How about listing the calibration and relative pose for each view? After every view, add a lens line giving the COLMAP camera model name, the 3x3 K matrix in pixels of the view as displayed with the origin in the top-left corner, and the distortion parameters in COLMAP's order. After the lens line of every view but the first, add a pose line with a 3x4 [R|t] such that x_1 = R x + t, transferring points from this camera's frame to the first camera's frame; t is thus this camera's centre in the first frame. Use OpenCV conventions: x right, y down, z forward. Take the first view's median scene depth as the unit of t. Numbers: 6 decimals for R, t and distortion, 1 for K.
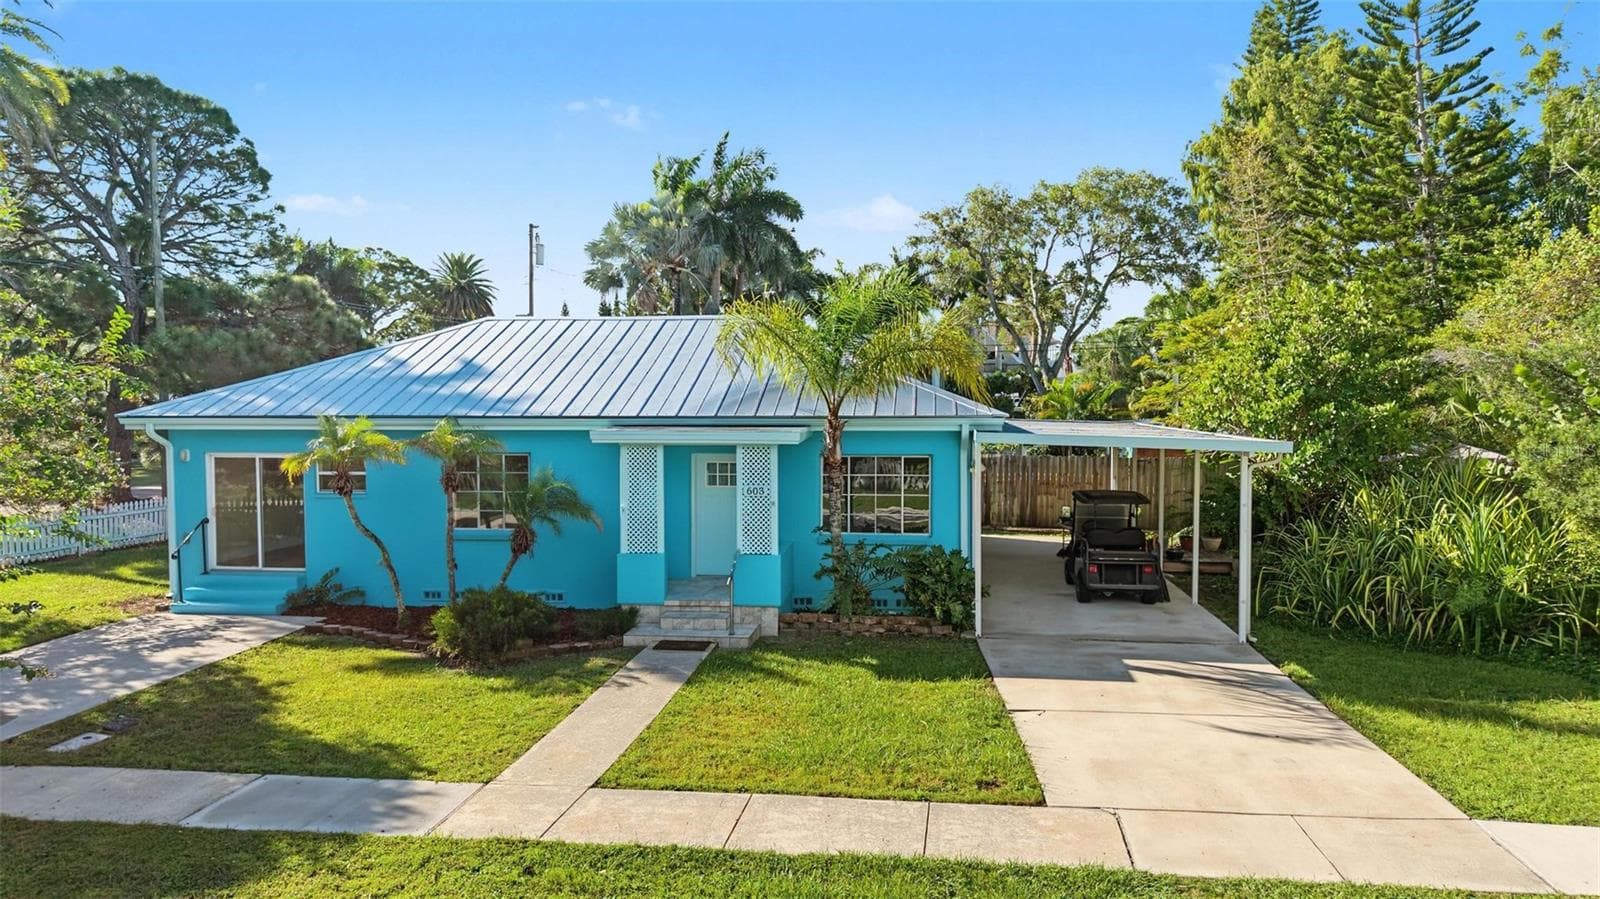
lens RADIAL K [[1079.3, 0, 800.0], [0, 1079.3, 449.5], [0, 0, 1]] dist [0.069156, -0.090471]
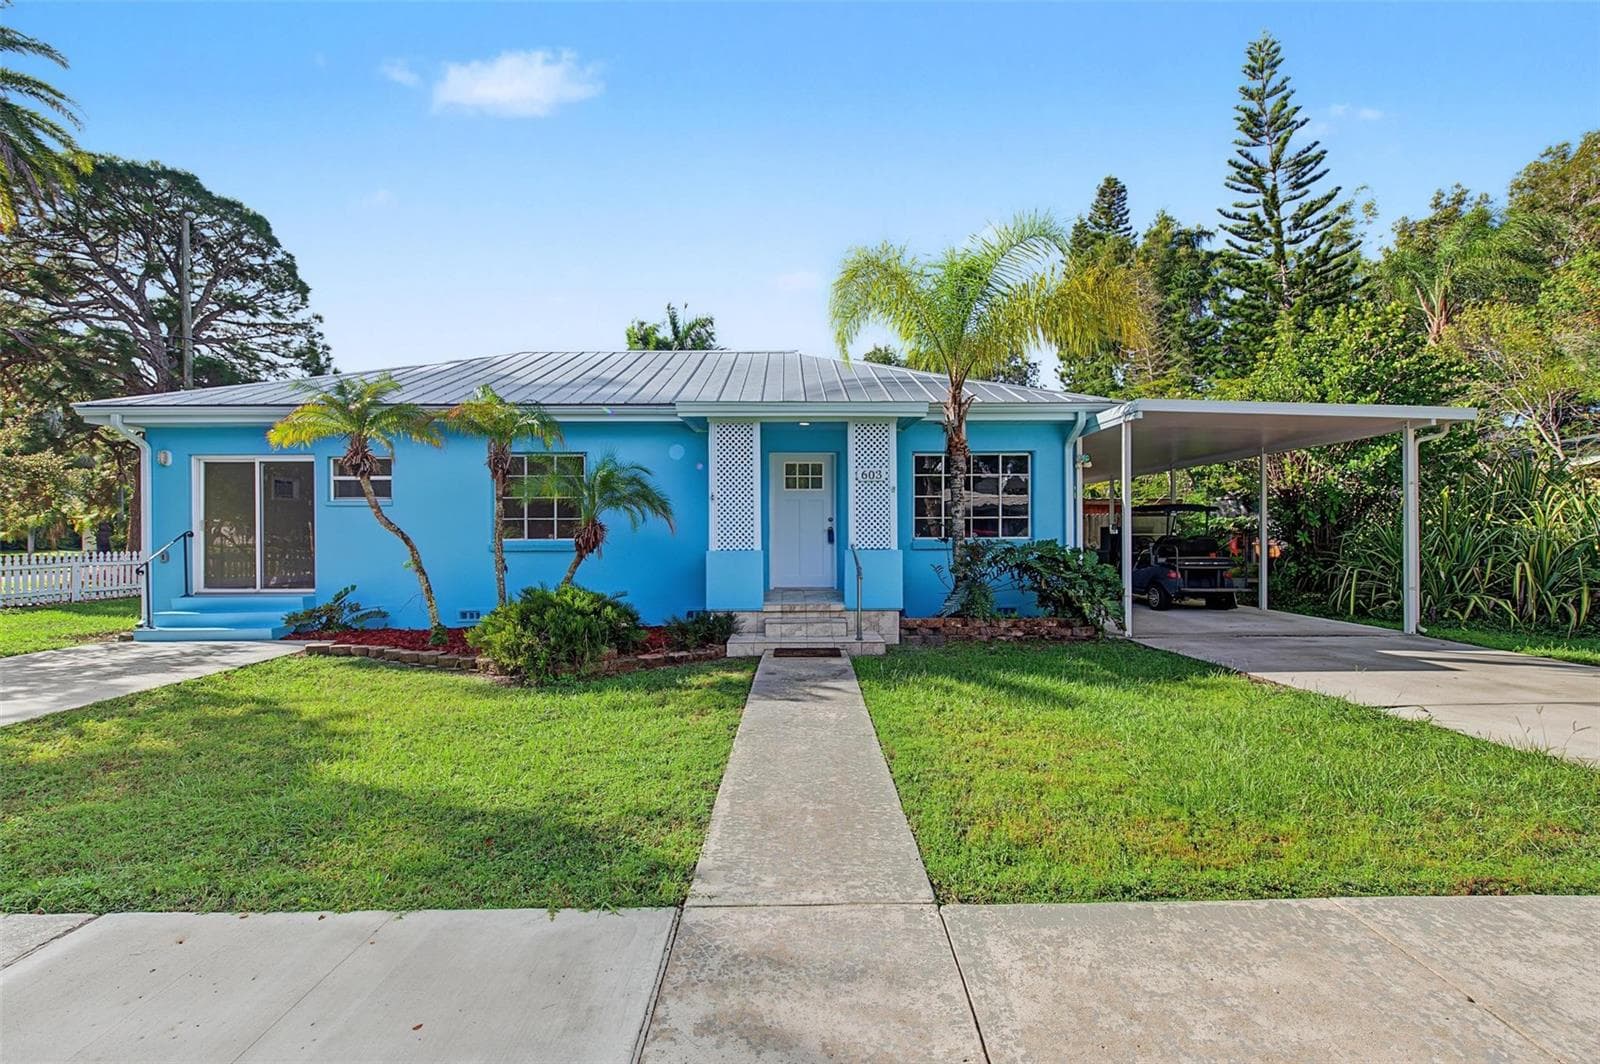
lens RADIAL K [[716.3, 0, 800.0], [0, 716.3, 532.0], [0, 0, 1]] dist [0.026441, -0.018788]
pose [[0.991226, -0.004085, 0.132112, -0.169078], [0.010563, 0.998774, -0.048373, 0.108582], [-0.131752, 0.049344, 0.990054, 0.435174]]
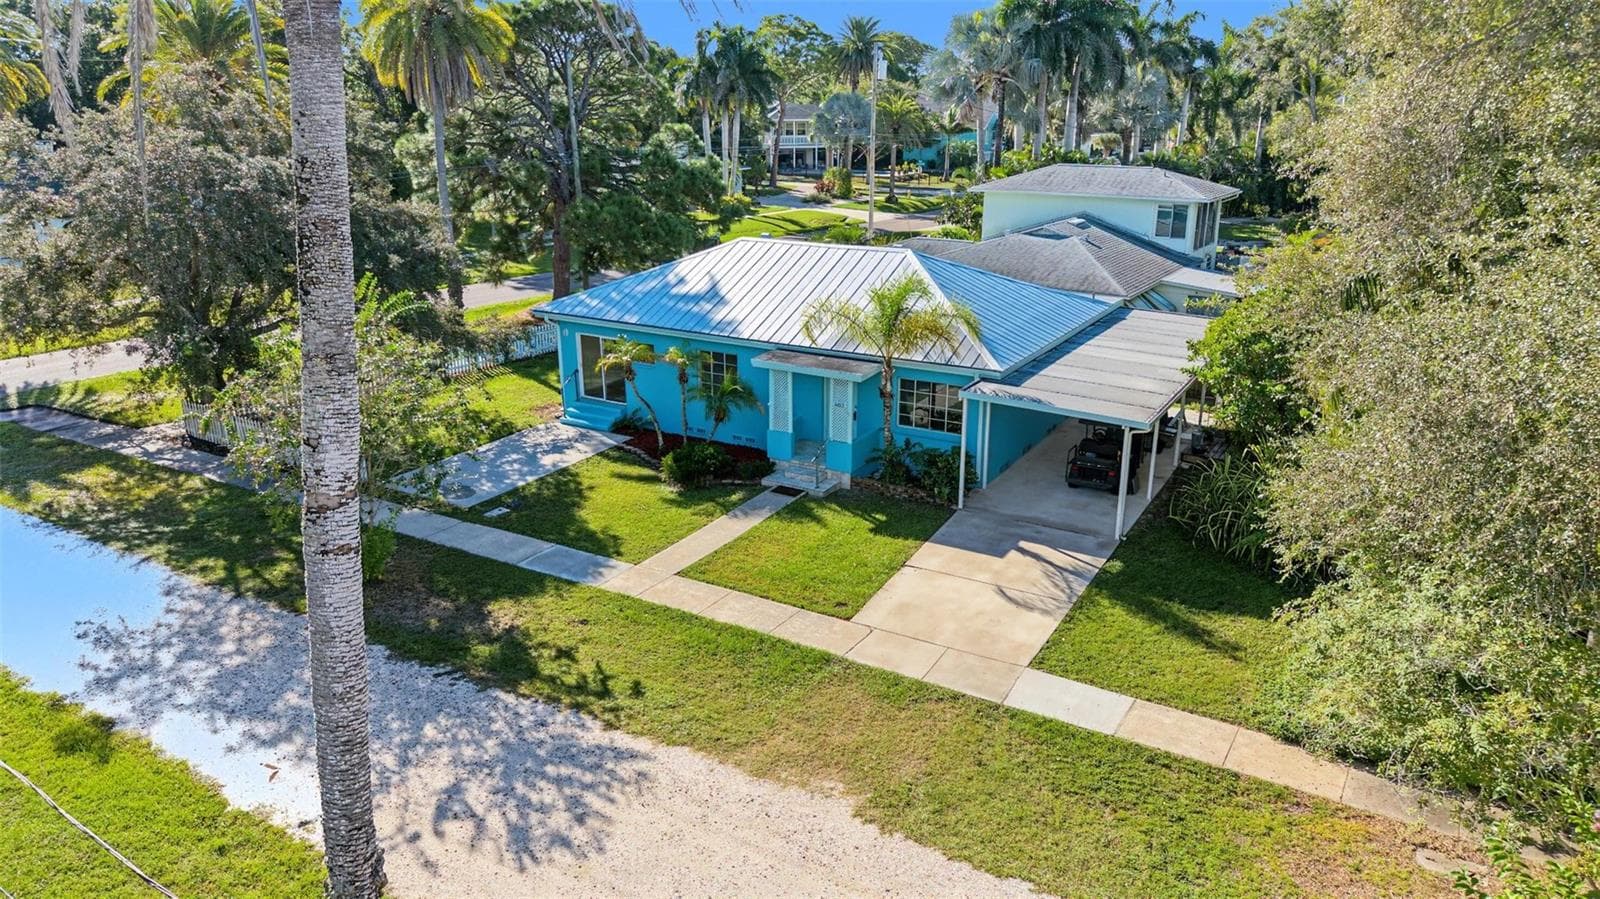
lens RADIAL K [[1079.3, 0, 800.0], [0, 1079.3, 449.5], [0, 0, 1]] dist [0.069156, -0.090471]
pose [[0.919116, 0.122666, -0.374405, 0.520039], [-0.017797, 0.962253, 0.271572, -0.336413], [0.393586, -0.242943, 0.886605, -0.499871]]
